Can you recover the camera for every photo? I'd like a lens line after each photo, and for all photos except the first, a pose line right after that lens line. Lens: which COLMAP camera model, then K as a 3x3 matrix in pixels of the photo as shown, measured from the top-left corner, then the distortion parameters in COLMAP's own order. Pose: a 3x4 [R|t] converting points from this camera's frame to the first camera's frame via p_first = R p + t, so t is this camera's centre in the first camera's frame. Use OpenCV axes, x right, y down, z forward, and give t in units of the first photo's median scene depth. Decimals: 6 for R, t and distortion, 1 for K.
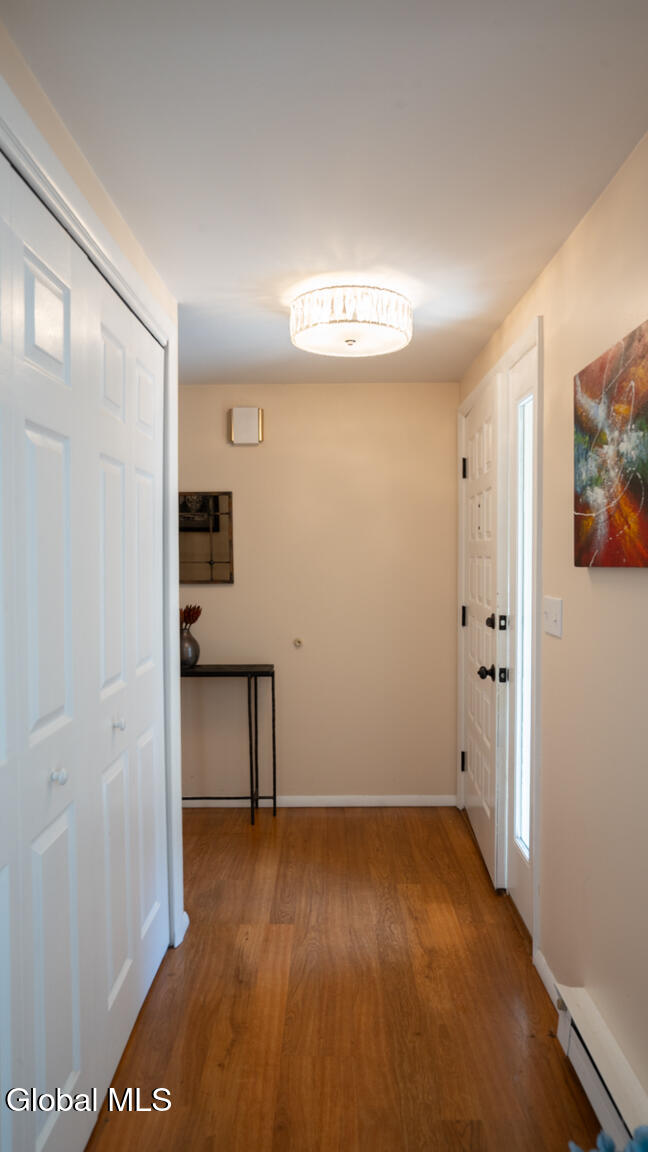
lens RADIAL K [[705.5, 0, 324.0], [0, 705.5, 576.0], [0, 0, 1]] dist [-0.040563, 0.000168]
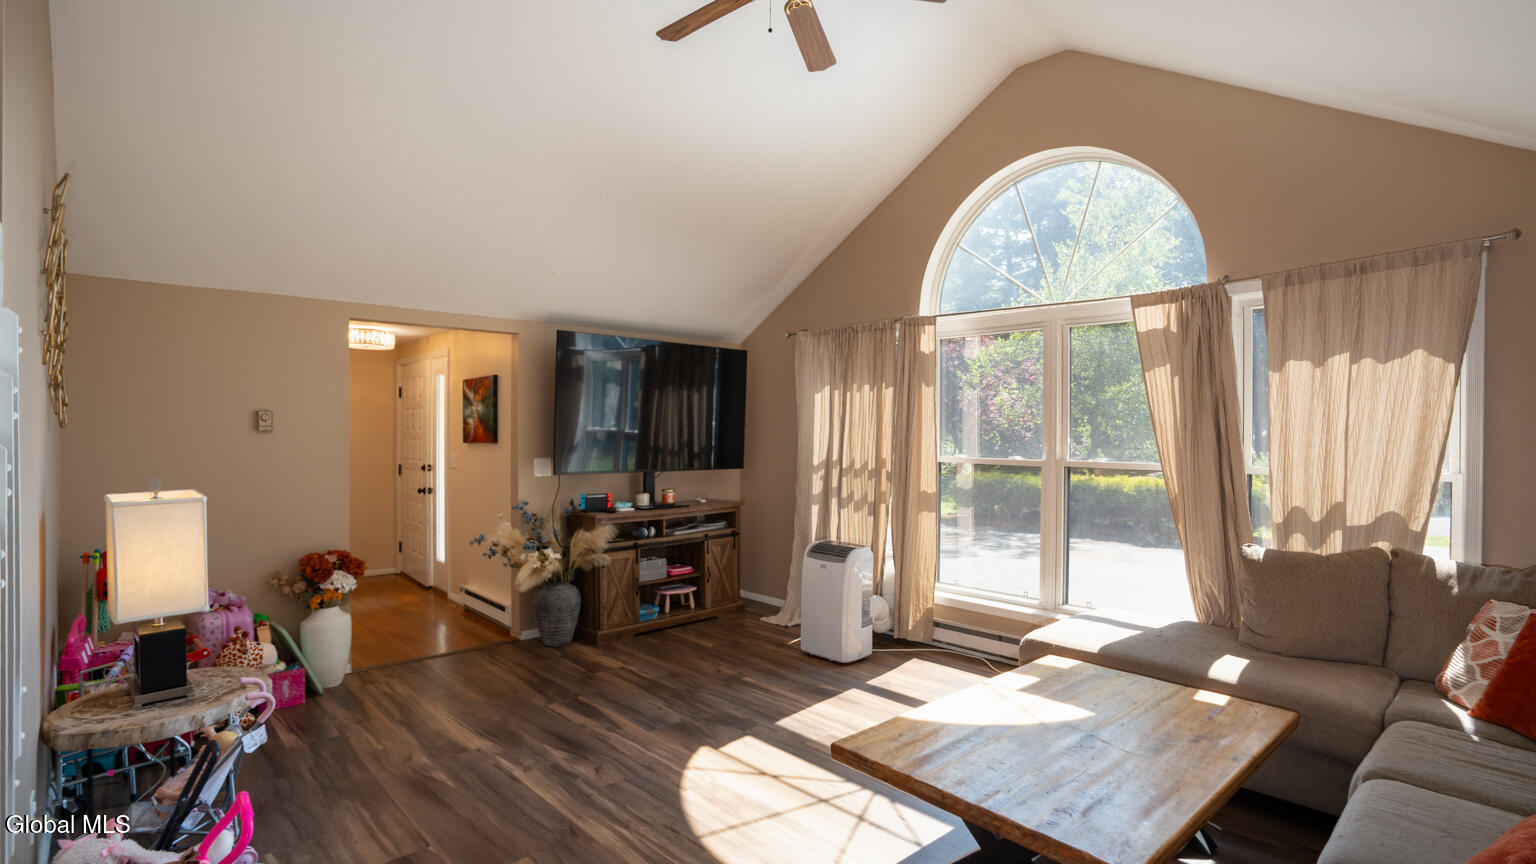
lens RADIAL K [[707.0, 0, 763.0], [0, 707.0, 436.0], [0, 0, 1]] dist [-0.063289, 0.026957]
pose [[0.716149, -0.000554, 0.697947, -0.569222], [0.017794, 0.999689, -0.017464, 0.022319], [-0.697721, 0.024926, 0.715936, -1.427459]]
